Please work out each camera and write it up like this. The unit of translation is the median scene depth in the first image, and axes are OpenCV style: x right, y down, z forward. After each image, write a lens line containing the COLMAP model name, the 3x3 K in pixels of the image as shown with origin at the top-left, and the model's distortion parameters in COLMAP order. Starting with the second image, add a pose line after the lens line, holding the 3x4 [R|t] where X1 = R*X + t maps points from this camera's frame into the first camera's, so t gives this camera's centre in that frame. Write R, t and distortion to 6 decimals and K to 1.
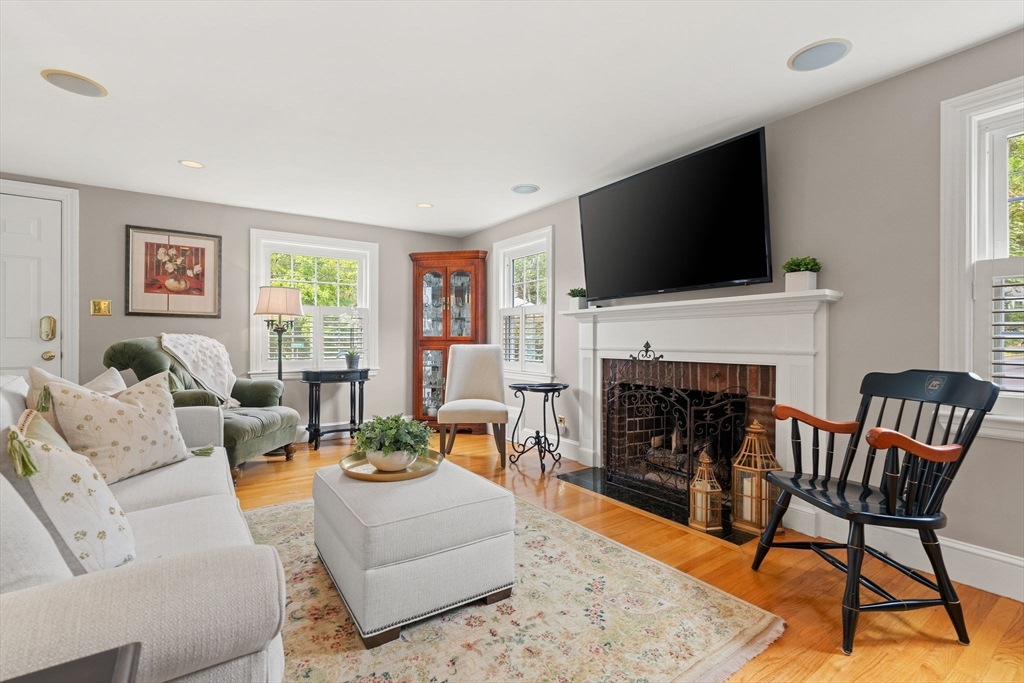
lens RADIAL K [[469.3, 0, 510.2], [0, 469.3, 337.5], [0, 0, 1]] dist [-0.002465, -0.000100]
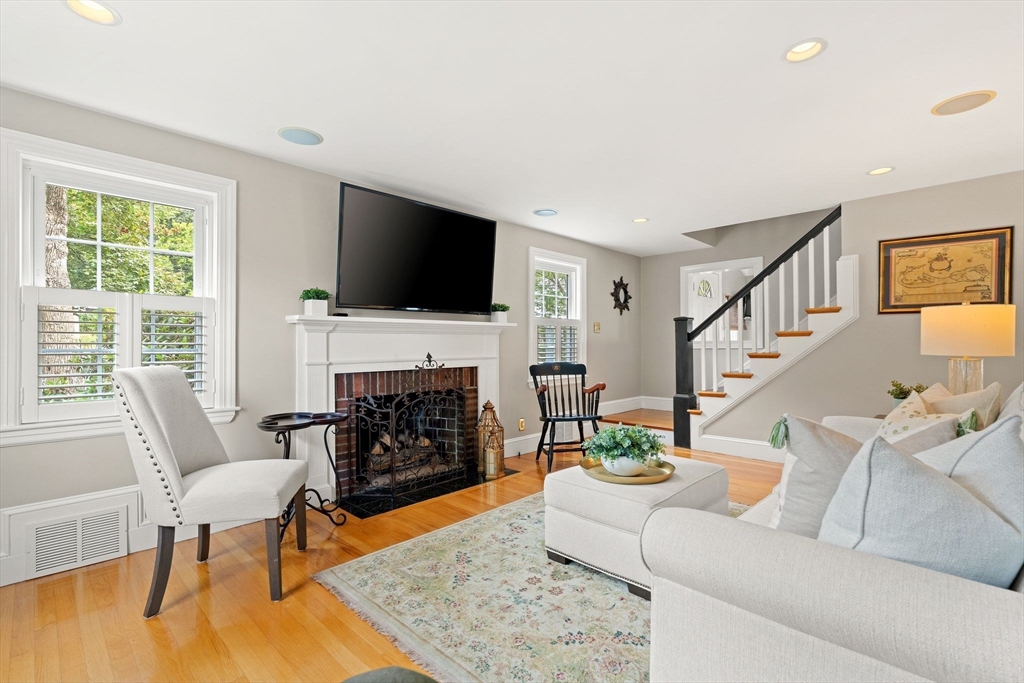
lens RADIAL K [[469.3, 0, 504.8], [0, 469.3, 344.0], [0, 0, 1]] dist [-0.002465, -0.000100]
pose [[-0.203789, 0.005138, 0.979001, -0.895790], [0.003133, 0.999985, -0.004596, -0.007602], [-0.979010, 0.002131, -0.203802, 1.078312]]
